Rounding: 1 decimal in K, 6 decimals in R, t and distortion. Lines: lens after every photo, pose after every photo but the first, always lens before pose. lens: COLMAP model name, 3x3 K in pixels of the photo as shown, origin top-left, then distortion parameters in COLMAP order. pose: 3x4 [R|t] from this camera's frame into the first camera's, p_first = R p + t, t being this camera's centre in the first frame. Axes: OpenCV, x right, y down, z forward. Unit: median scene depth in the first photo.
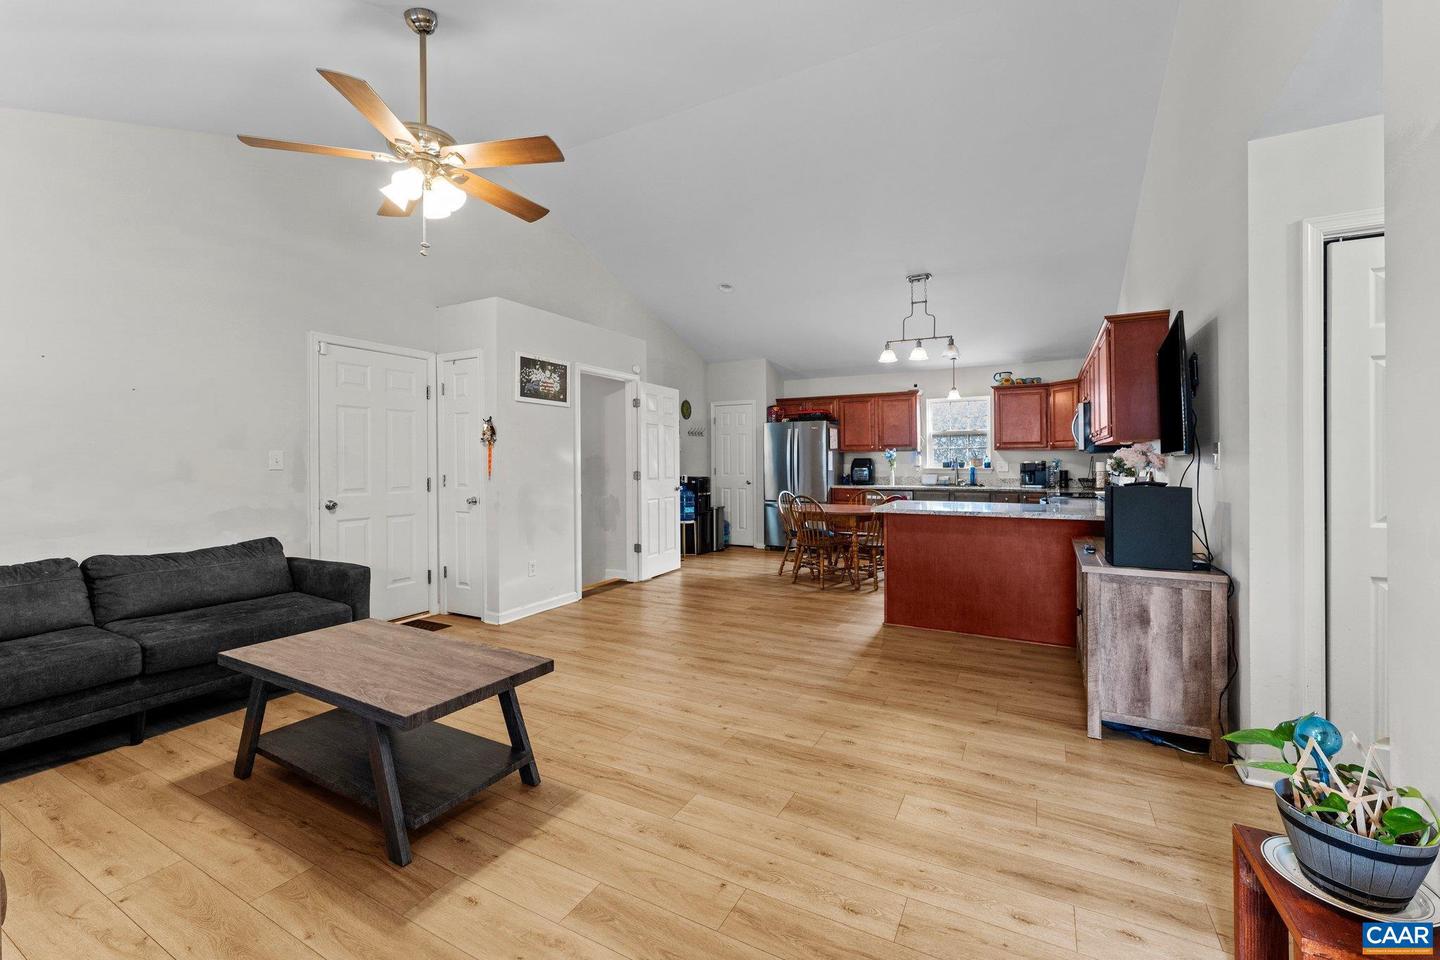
lens RADIAL K [[585.1, 0, 722.3], [0, 585.1, 462.9], [0, 0, 1]] dist [0.000247, 0.000303]
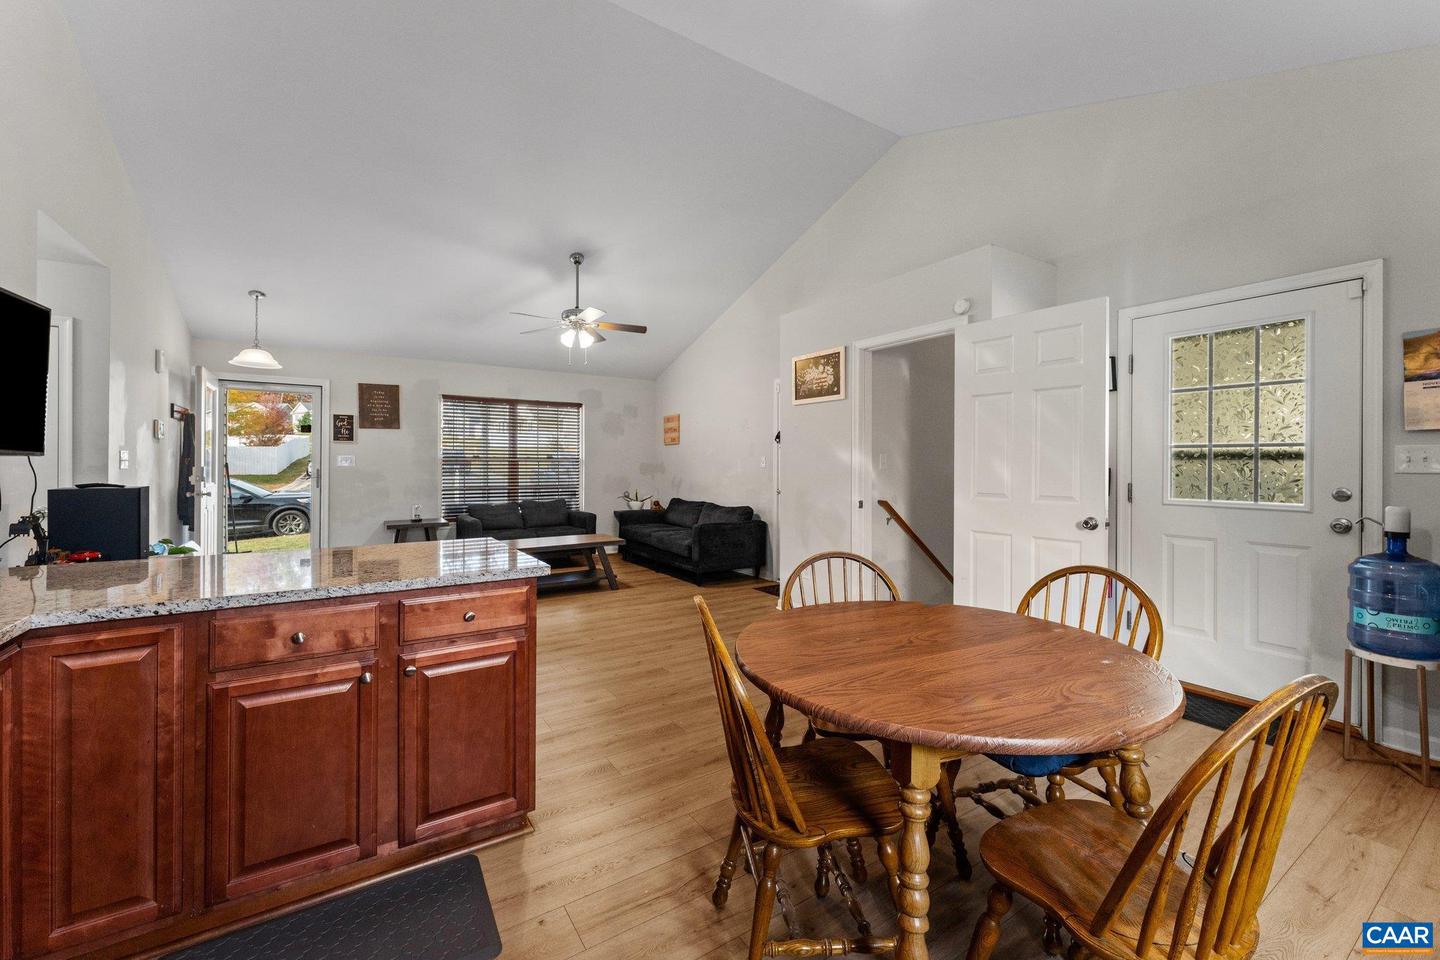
lens RADIAL K [[585.1, 0, 722.3], [0, 585.1, 462.9], [0, 0, 1]] dist [0.000247, 0.000303]
pose [[-0.476955, 0.000765, -0.878927, 0.624646], [-0.002322, 0.999995, 0.002130, -0.004615], [0.878925, 0.003057, -0.476951, 1.378000]]
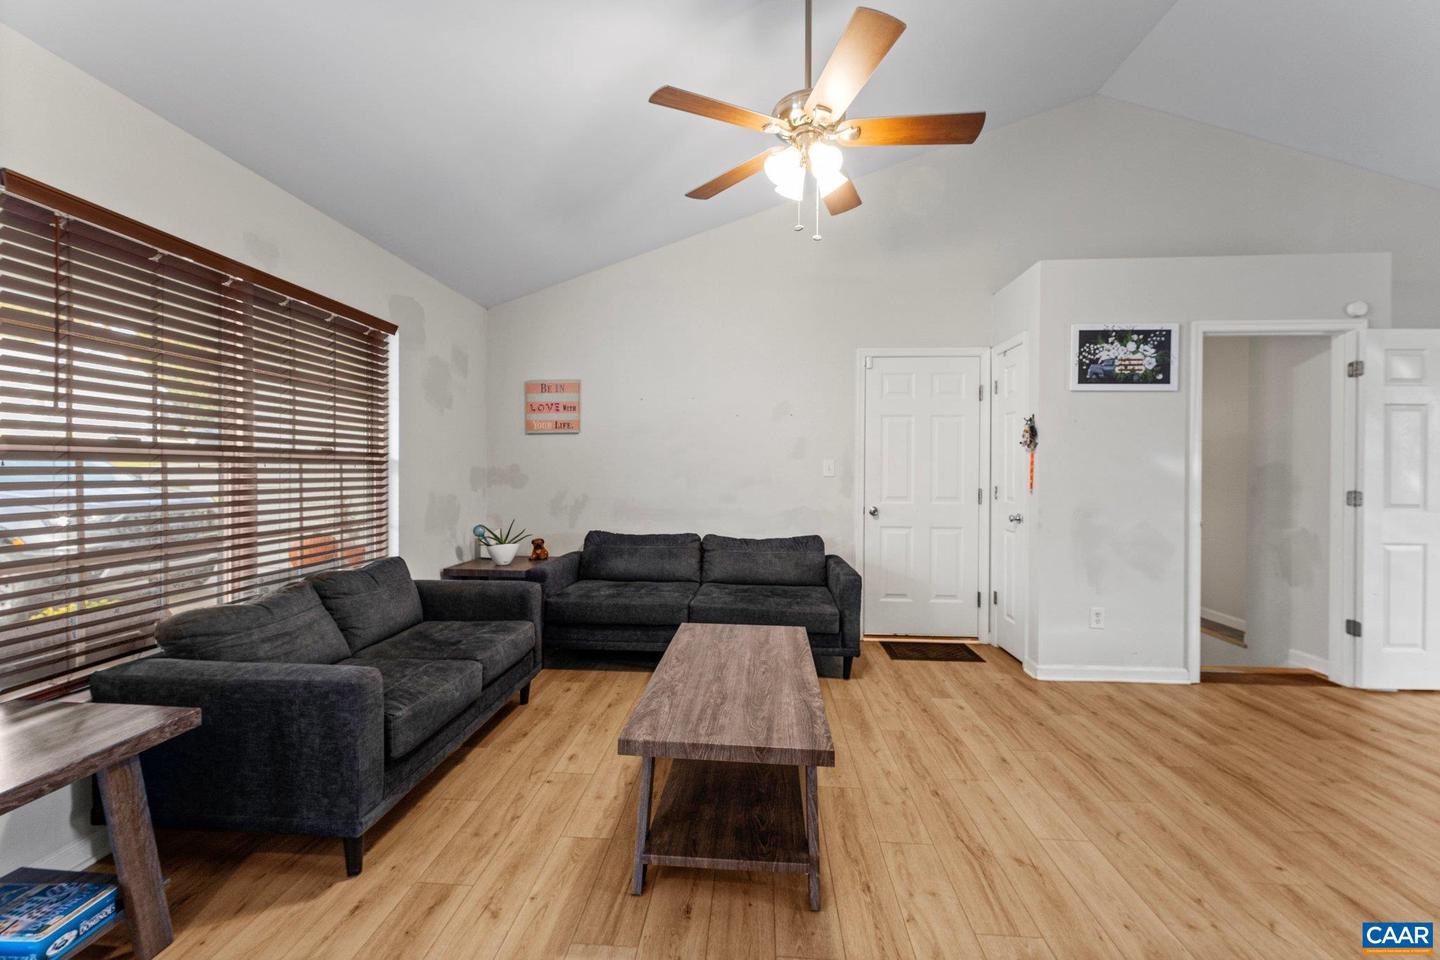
lens RADIAL K [[575.5, 0, 720.8], [0, 575.5, 474.0], [0, 0, 1]] dist [-0.000279, 0.000056]
pose [[0.414056, 0.012380, -0.910167, 0.134985], [-0.010085, 0.999909, 0.009013, -0.001002], [0.910195, 0.005447, 0.414143, 0.281368]]
